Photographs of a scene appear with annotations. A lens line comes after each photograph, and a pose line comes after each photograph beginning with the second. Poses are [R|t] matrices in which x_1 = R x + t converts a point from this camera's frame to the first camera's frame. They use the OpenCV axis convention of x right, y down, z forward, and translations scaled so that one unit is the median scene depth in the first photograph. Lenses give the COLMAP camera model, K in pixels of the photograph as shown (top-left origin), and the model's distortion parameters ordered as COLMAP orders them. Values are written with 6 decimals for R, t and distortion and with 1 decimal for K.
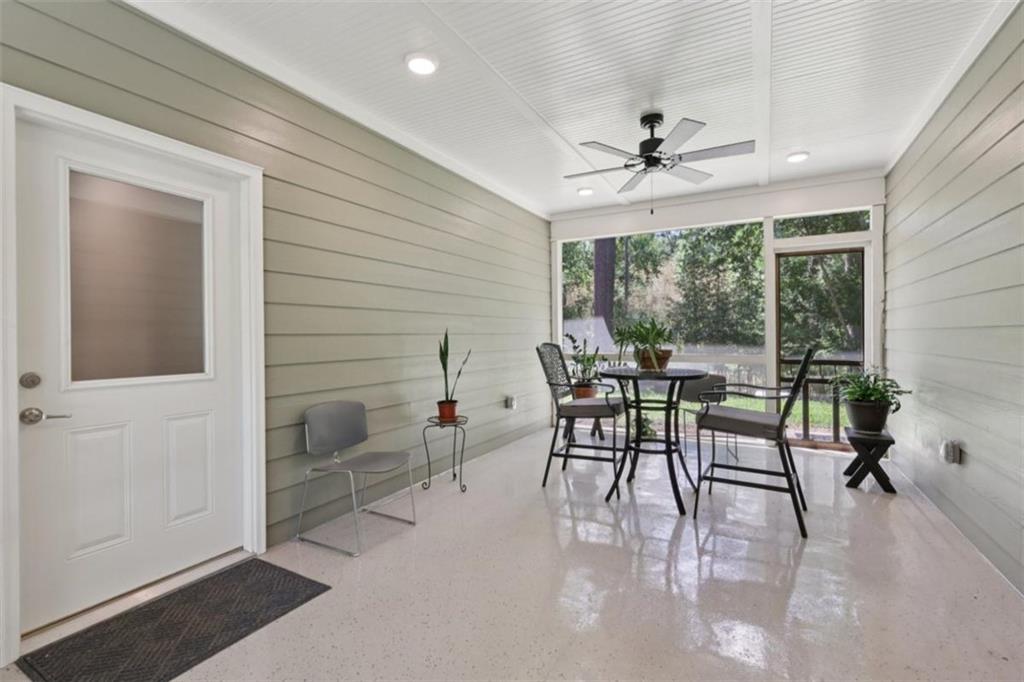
lens RADIAL K [[464.7, 0, 512.9], [0, 464.7, 335.4], [0, 0, 1]] dist [-0.001184, 0.000746]
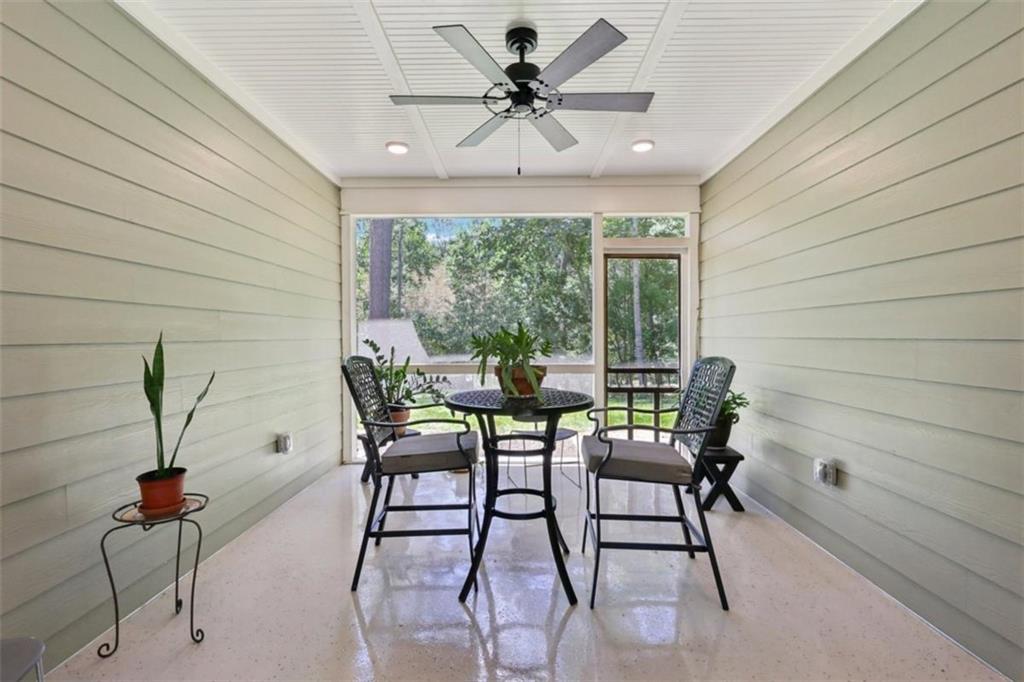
lens RADIAL K [[464.7, 0, 510.2], [0, 464.7, 337.8], [0, 0, 1]] dist [-0.001184, 0.000746]
pose [[0.885873, 0.004665, 0.463905, -0.030541], [-0.005781, 0.999983, 0.000983, -0.009570], [-0.463892, -0.003552, 0.885884, 0.293850]]
